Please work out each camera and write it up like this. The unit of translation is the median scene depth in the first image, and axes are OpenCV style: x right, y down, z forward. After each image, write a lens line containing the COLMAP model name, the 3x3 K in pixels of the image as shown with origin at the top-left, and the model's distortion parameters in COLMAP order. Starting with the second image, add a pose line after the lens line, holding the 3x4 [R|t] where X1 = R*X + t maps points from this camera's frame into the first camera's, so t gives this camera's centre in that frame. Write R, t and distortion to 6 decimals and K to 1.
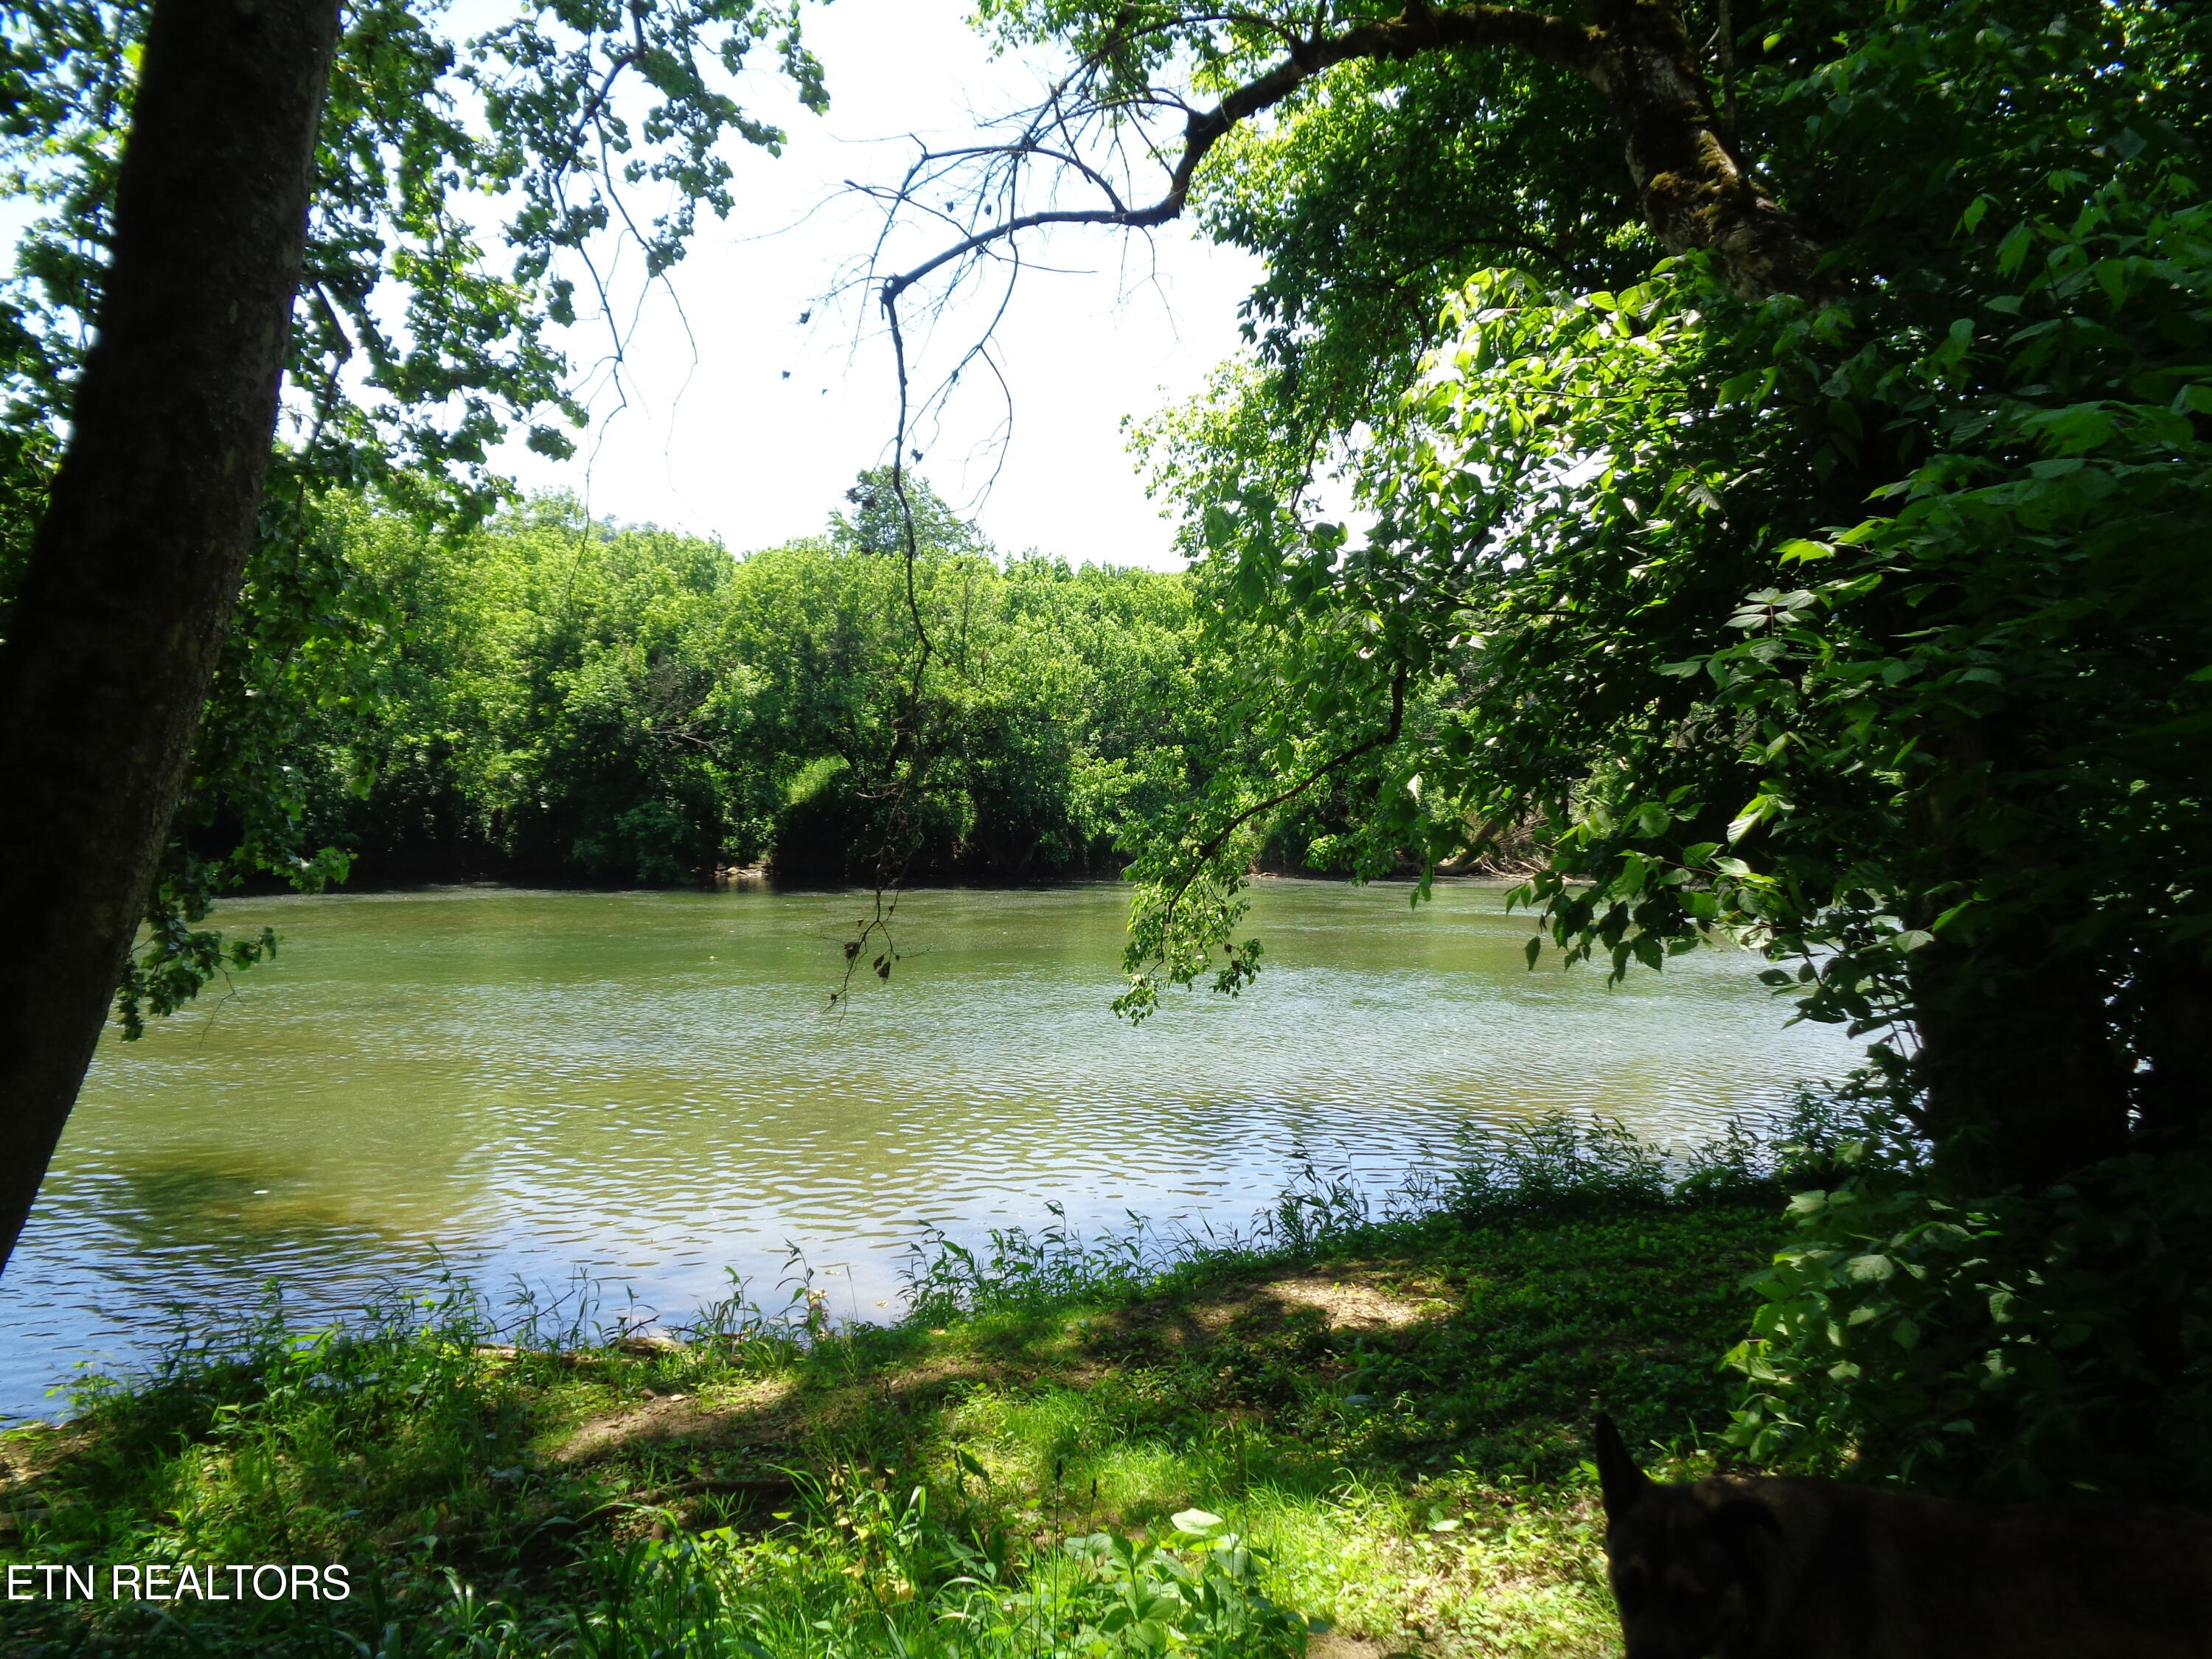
lens RADIAL K [[1754.7, 0, 1103.8], [0, 1754.7, 820.8], [0, 0, 1]] dist [0.030823, 0.011512]
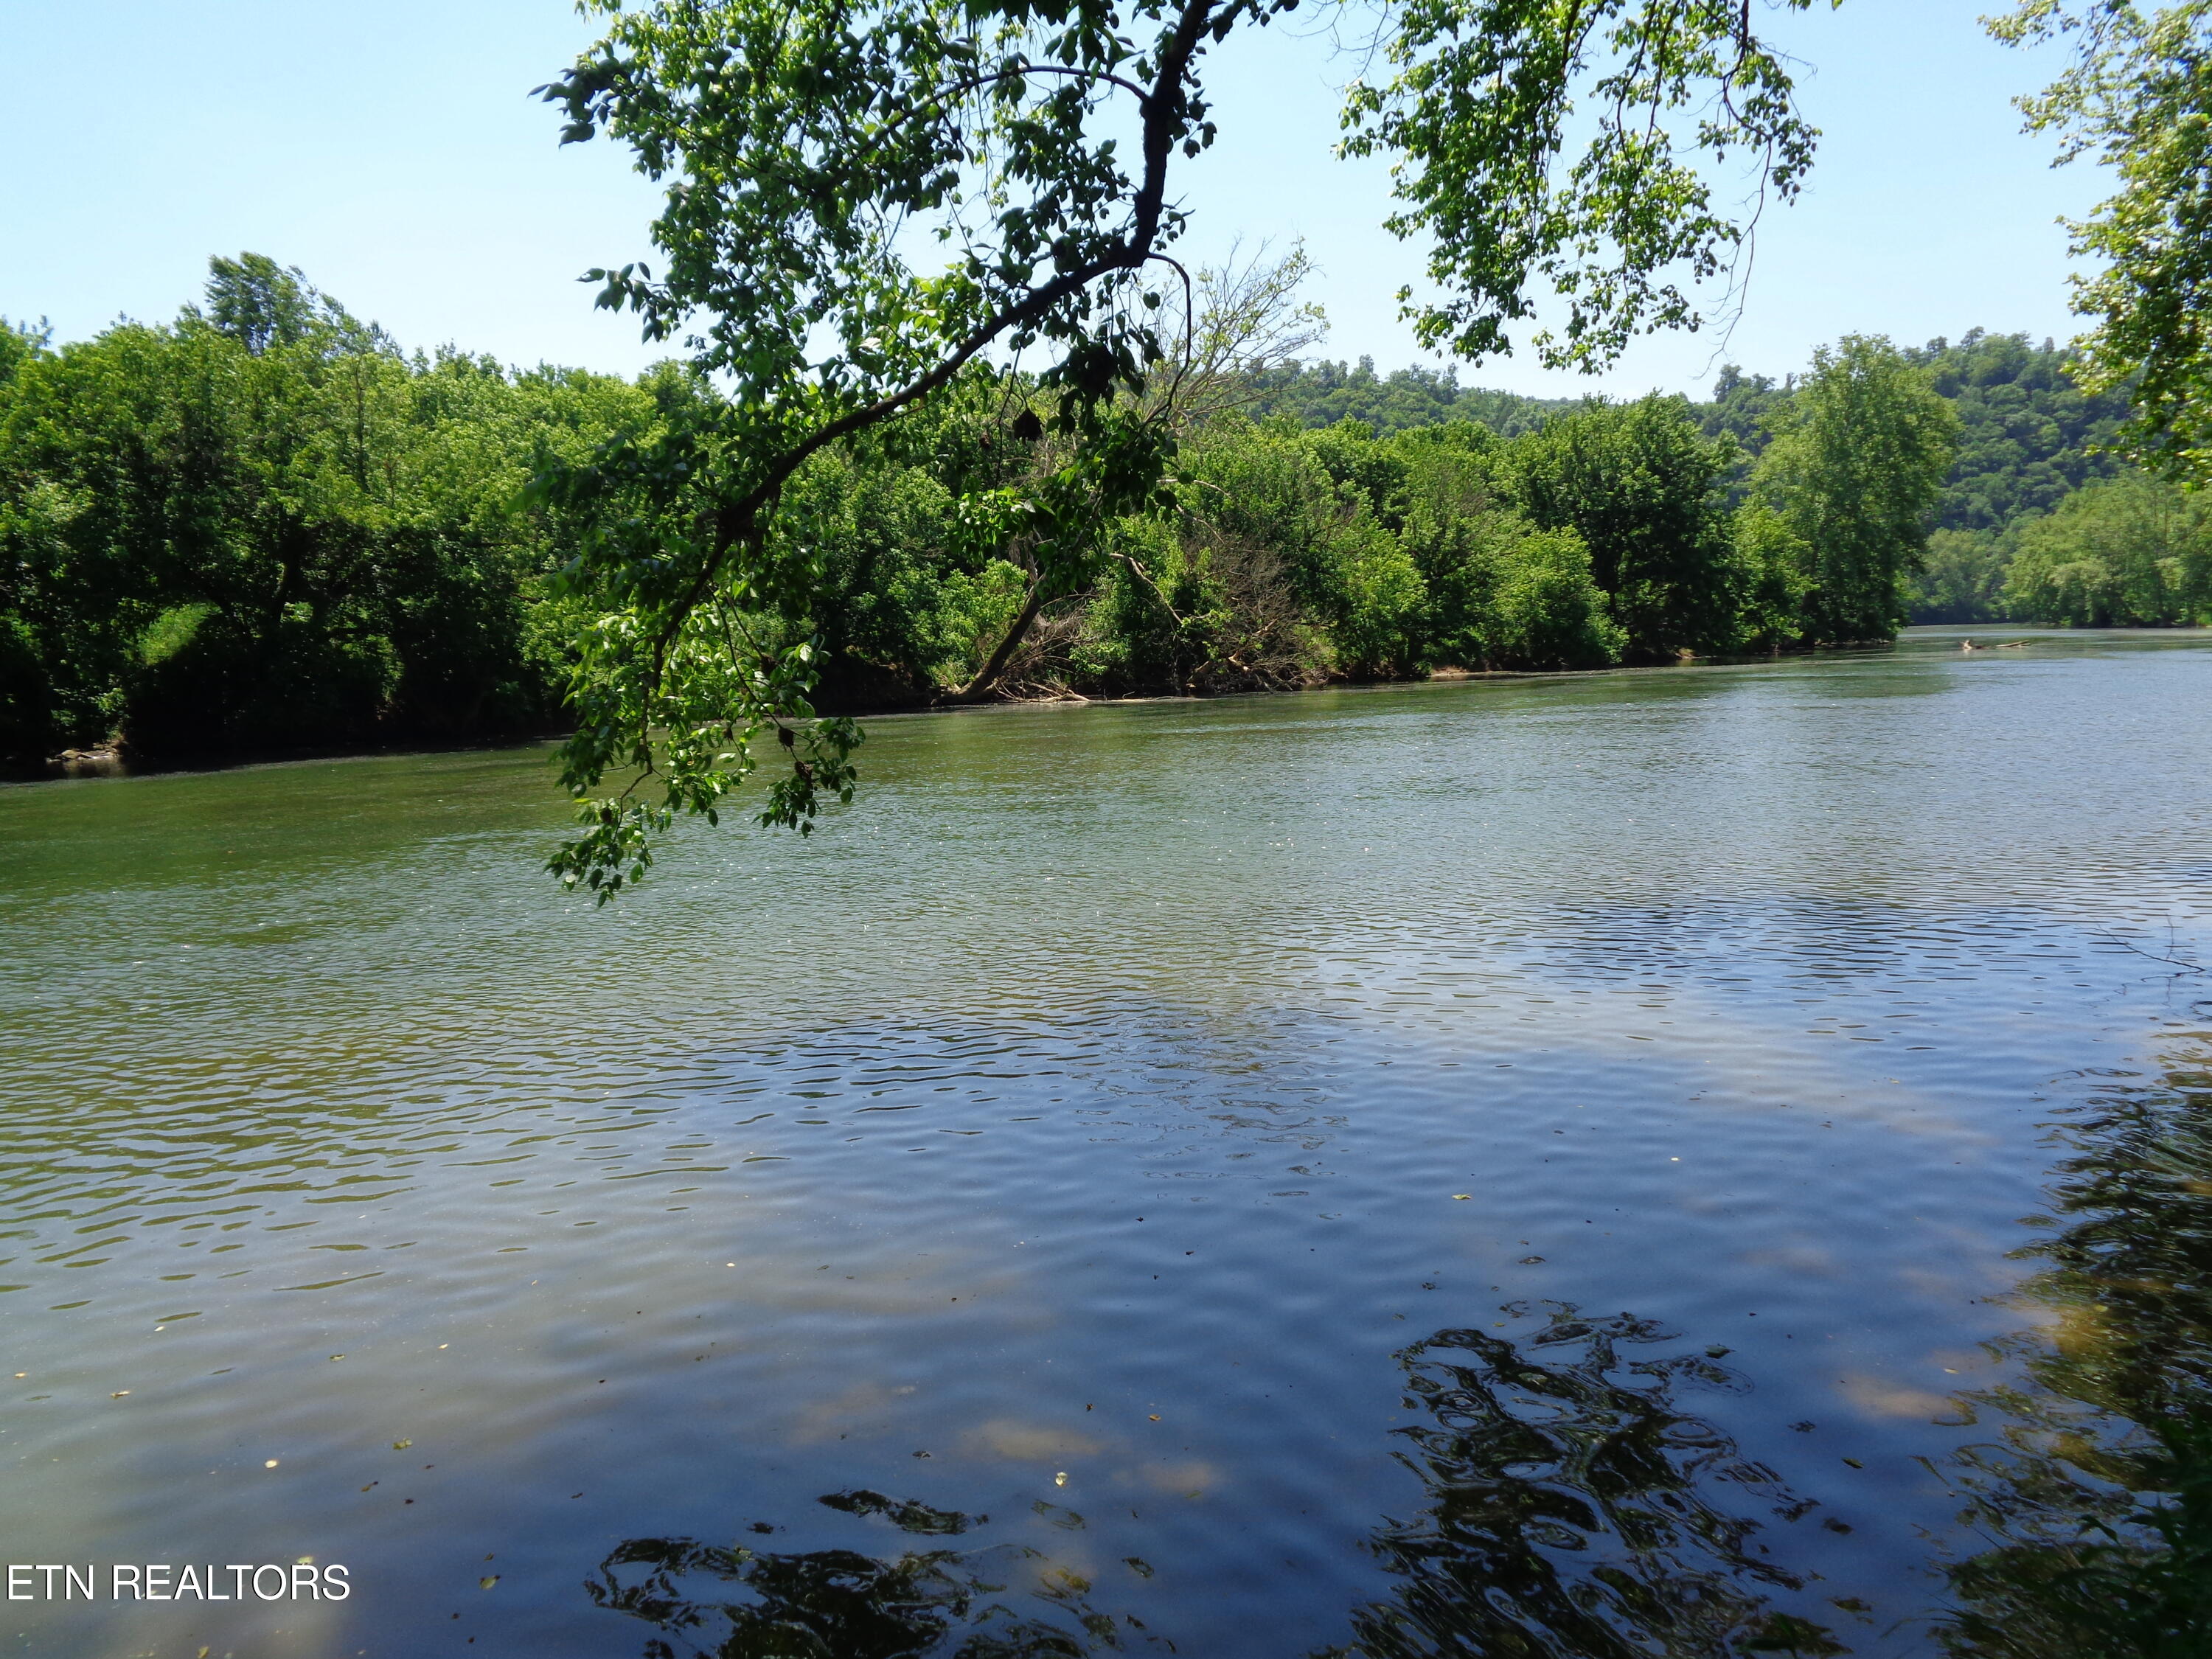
lens RADIAL K [[1754.7, 0, 1103.8], [0, 1754.7, 820.8], [0, 0, 1]] dist [0.030823, 0.011512]
pose [[0.956395, -0.080519, 0.280757, 0.003785], [0.057196, 0.994270, 0.090310, 0.013781], [-0.286420, -0.070314, 0.955521, 0.121819]]
